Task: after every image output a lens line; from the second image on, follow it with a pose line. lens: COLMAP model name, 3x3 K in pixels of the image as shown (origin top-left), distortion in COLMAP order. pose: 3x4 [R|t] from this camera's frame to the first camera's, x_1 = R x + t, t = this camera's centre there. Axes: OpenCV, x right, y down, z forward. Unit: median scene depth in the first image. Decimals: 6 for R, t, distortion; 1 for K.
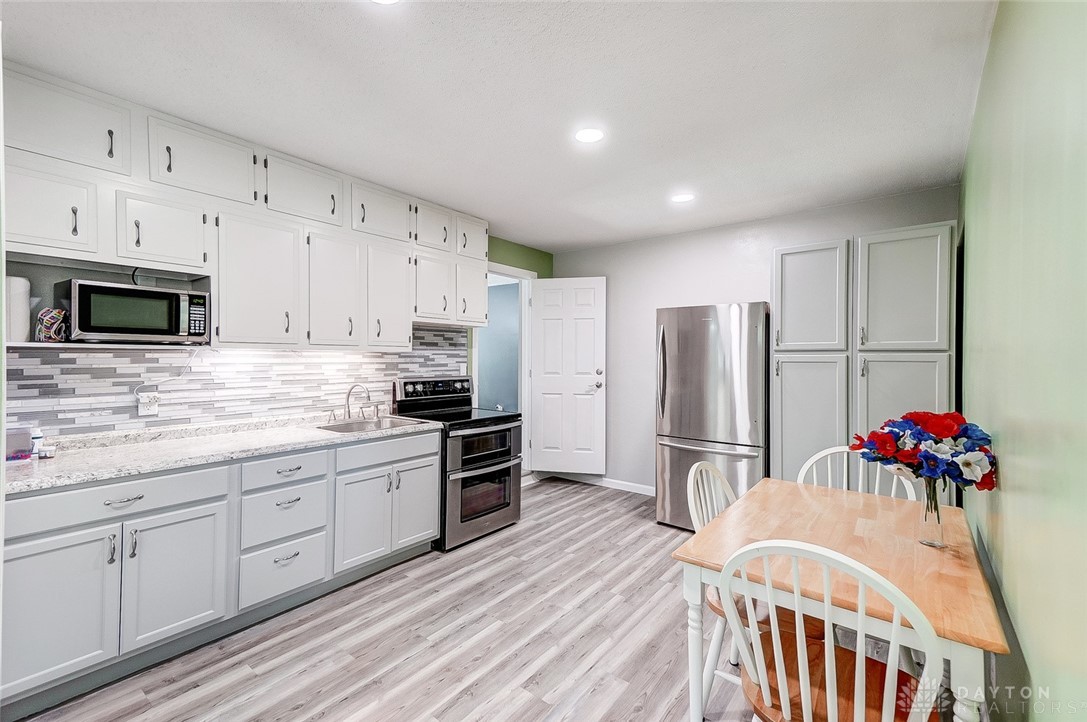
lens RADIAL K [[472.0, 0, 540.0], [0, 472.0, 360.3], [0, 0, 1]] dist [0.033261, 0.000168]
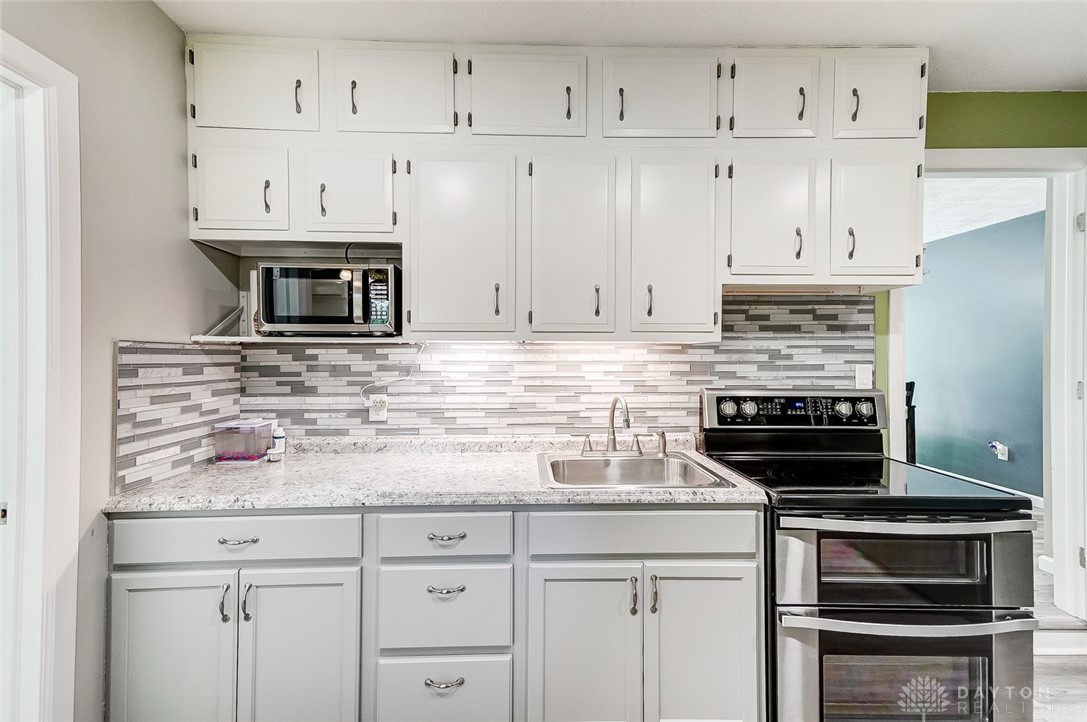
lens RADIAL K [[472.0, 0, 537.9], [0, 472.0, 358.2], [0, 0, 1]] dist [0.033261, 0.000168]
pose [[0.641447, -0.000321, -0.767167, 0.008891], [-0.002778, 0.999992, -0.002741, 0.003078], [0.767162, 0.003889, 0.641441, 0.529578]]
